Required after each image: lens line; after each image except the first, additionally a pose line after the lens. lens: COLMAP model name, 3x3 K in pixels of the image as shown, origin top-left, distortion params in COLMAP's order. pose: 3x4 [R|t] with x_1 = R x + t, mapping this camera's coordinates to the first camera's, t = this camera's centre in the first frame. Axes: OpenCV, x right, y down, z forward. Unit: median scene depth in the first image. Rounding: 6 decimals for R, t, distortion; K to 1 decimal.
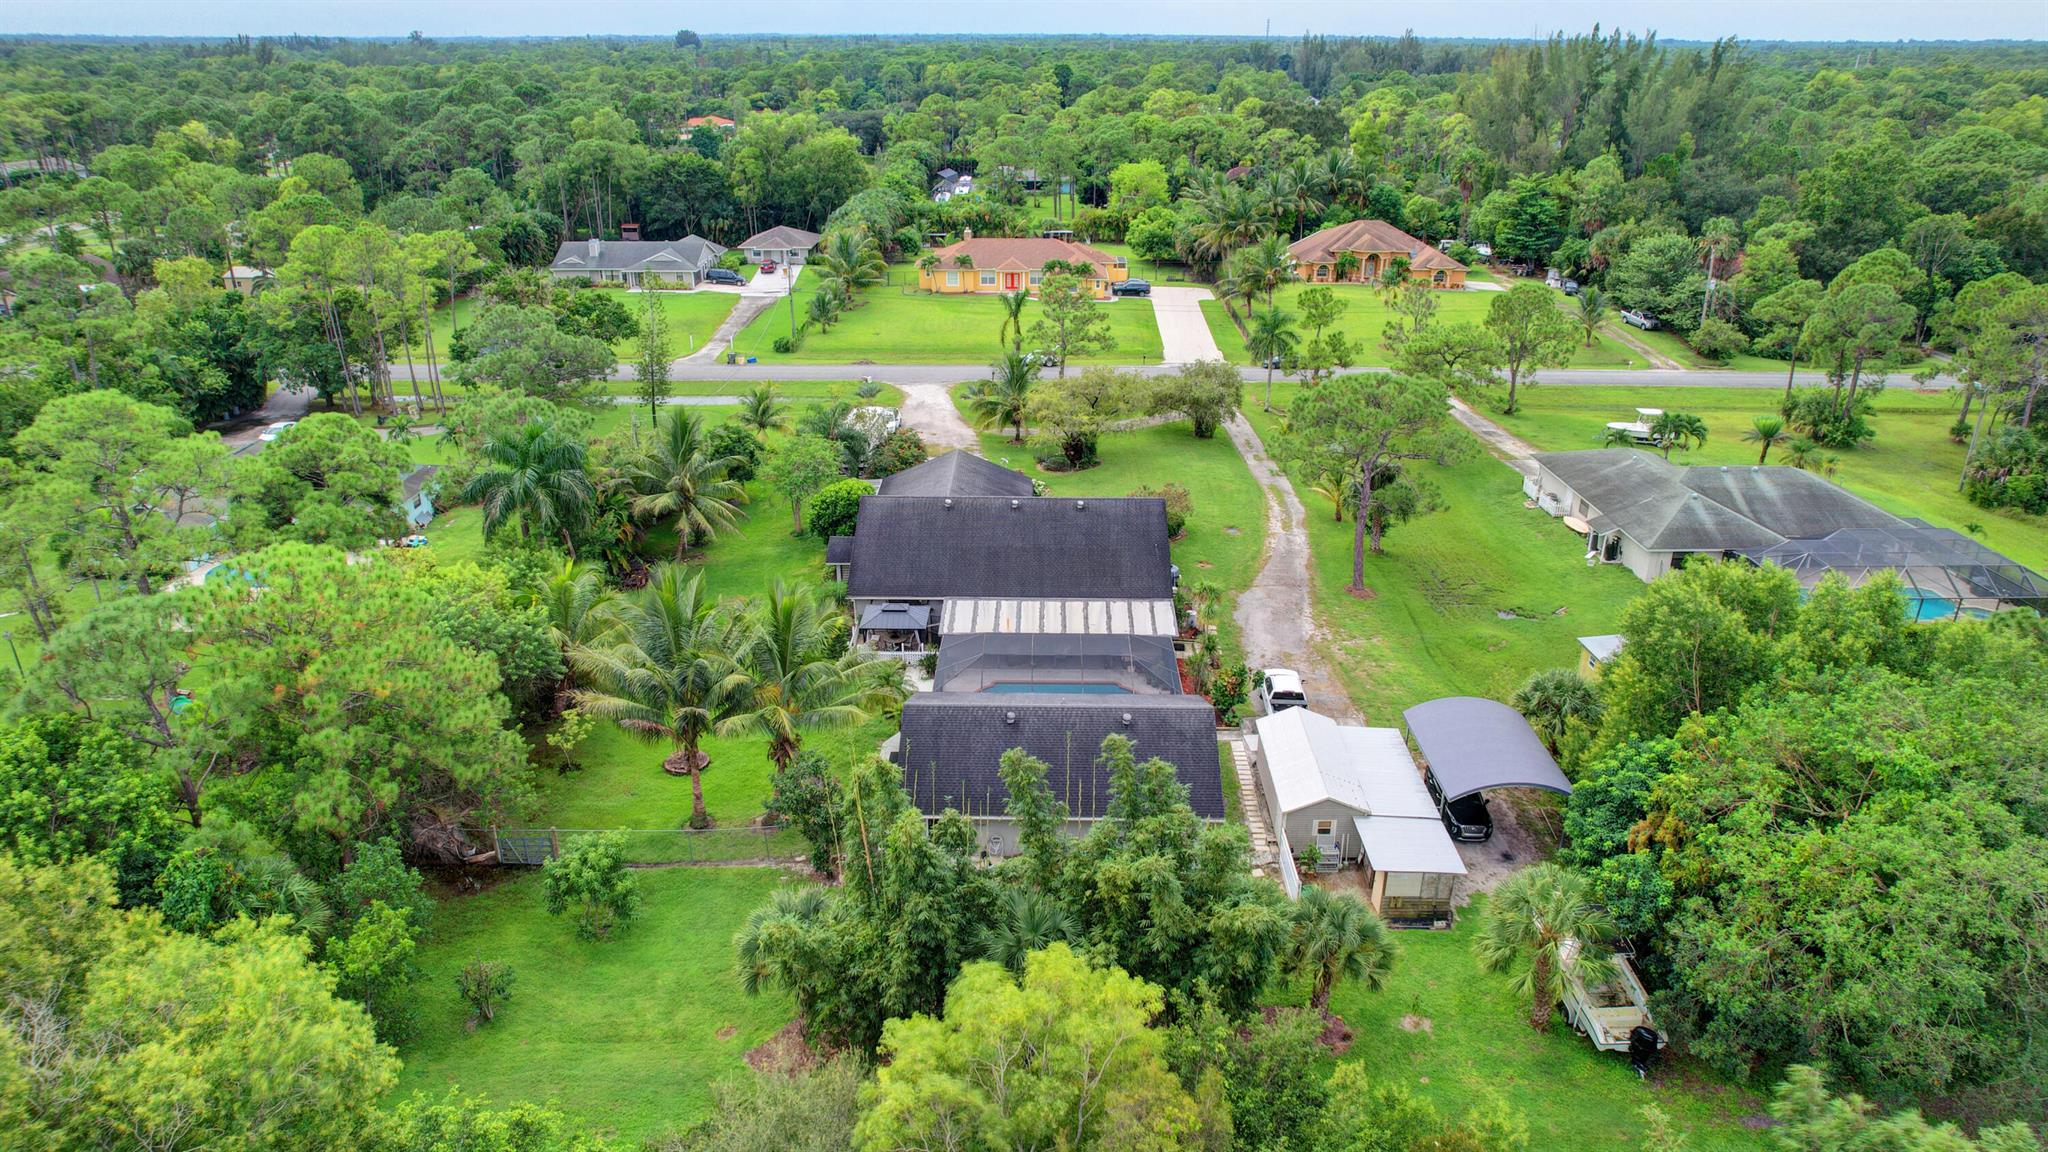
lens RADIAL K [[1298.1, 0, 1024.0], [0, 1298.1, 576.0], [0, 0, 1]] dist [-0.026852, 0.002385]
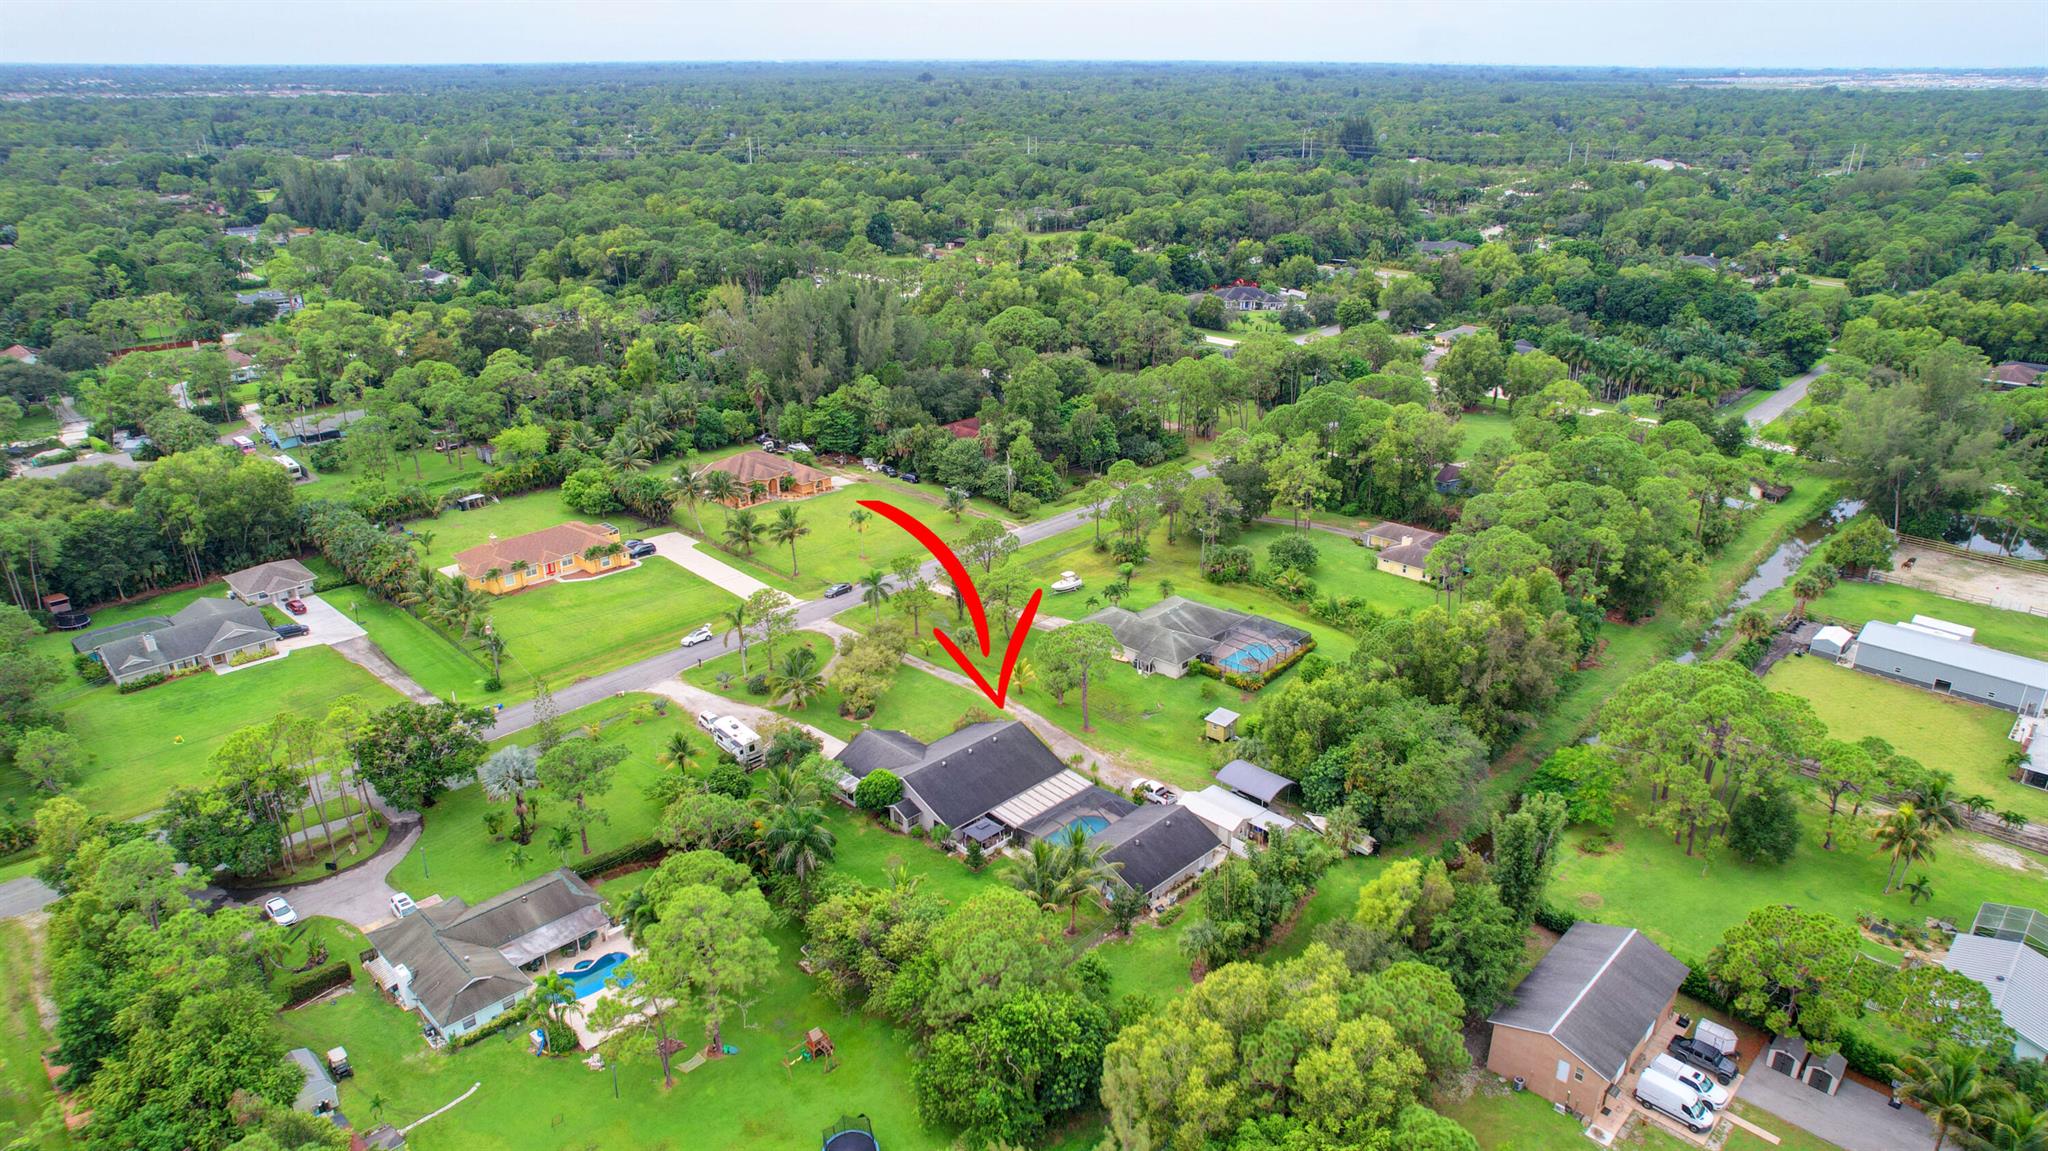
lens RADIAL K [[1306.8, 0, 1027.5], [0, 1306.8, 572.2], [0, 0, 1]] dist [-0.067262, 0.072346]
pose [[0.694925, -0.272365, 0.665504, -1.339138], [0.282698, 0.954451, 0.095424, -0.543713], [-0.661181, 0.121824, 0.740269, -0.590410]]
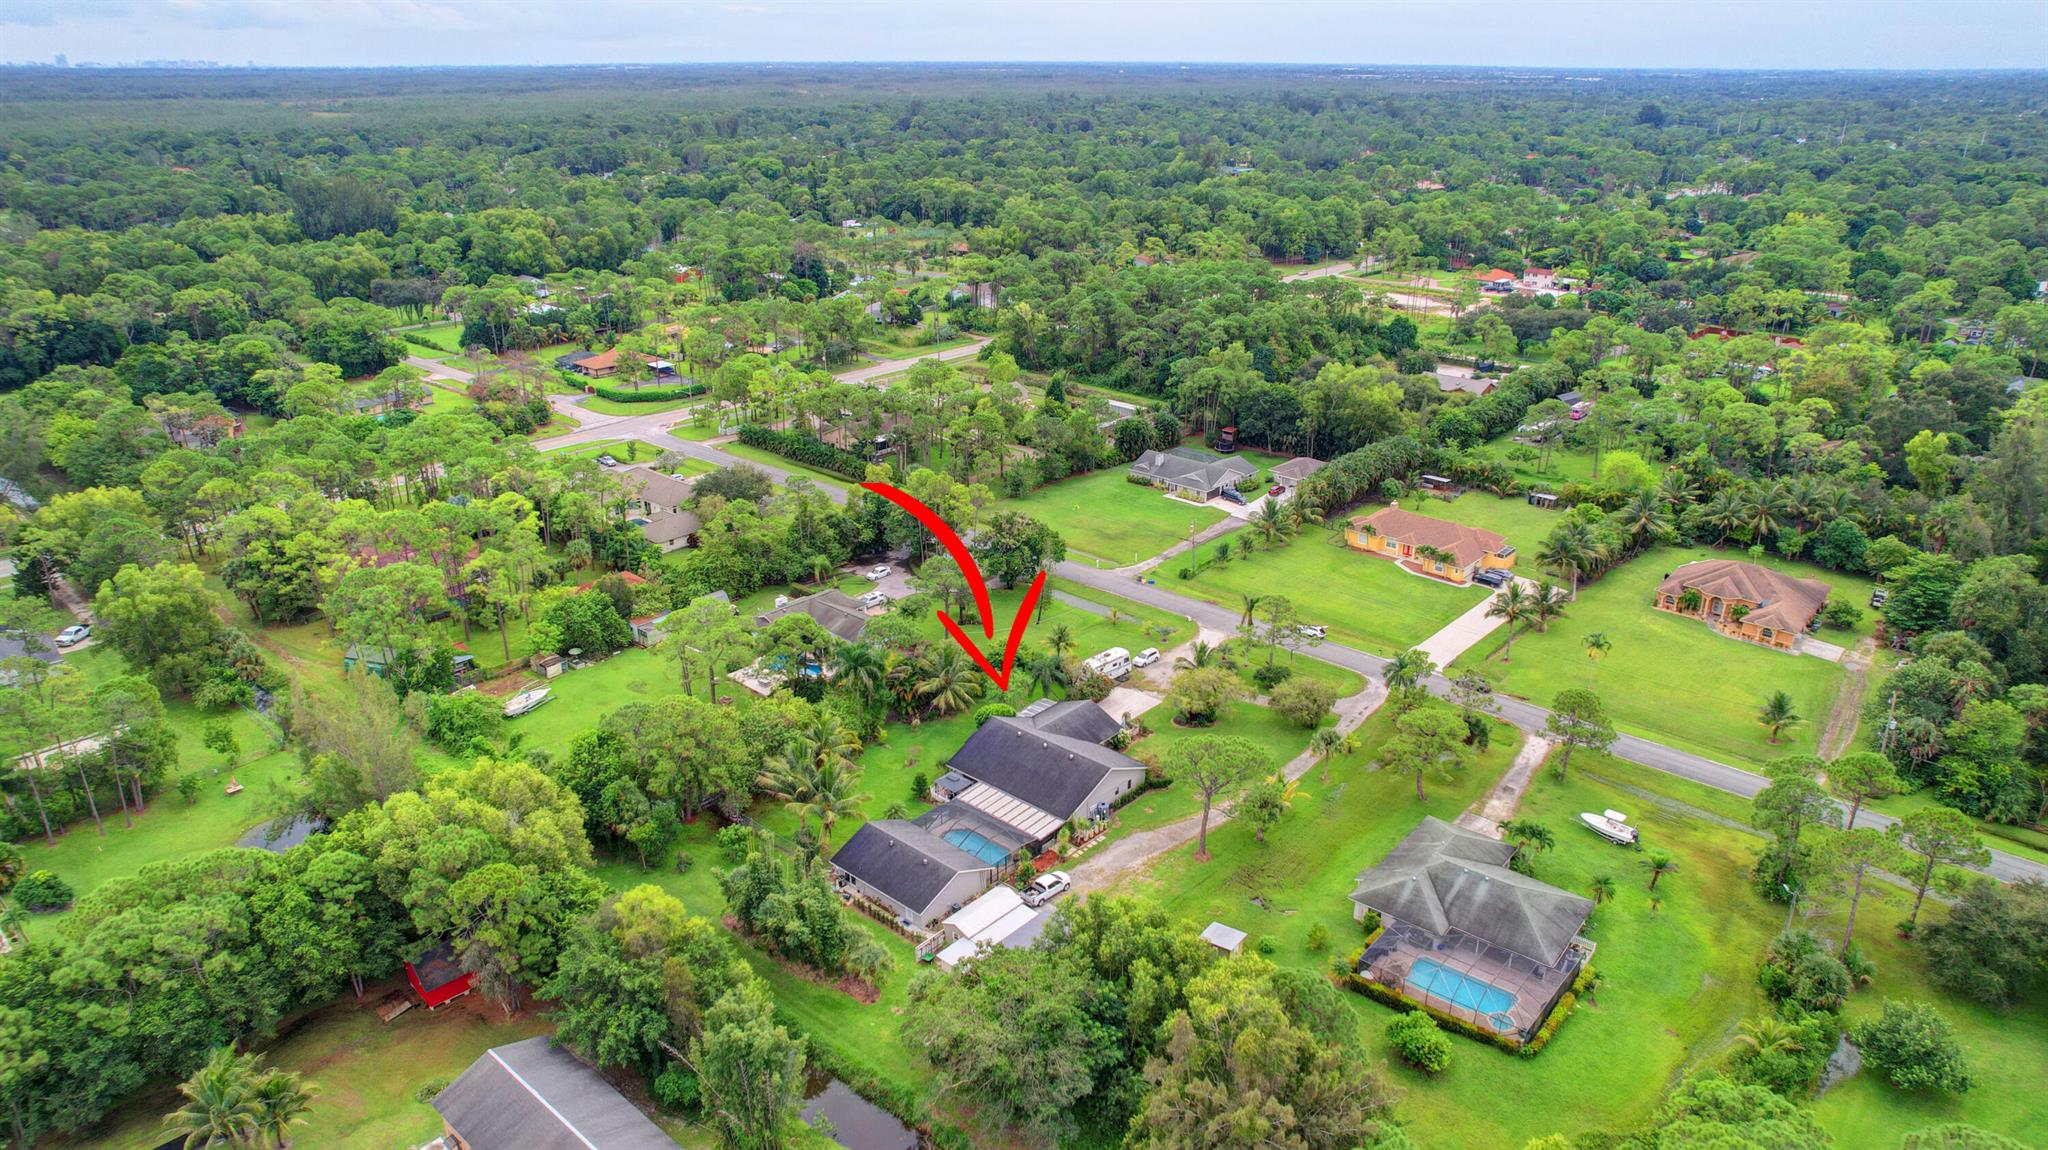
lens RADIAL K [[1306.8, 0, 1027.5], [0, 1306.8, 571.7], [0, 0, 1]] dist [-0.067262, 0.072346]
pose [[0.758631, 0.242952, -0.604528, 1.276459], [-0.254060, 0.964732, 0.068891, -0.509145], [0.599944, 0.101324, 0.793600, -0.691256]]
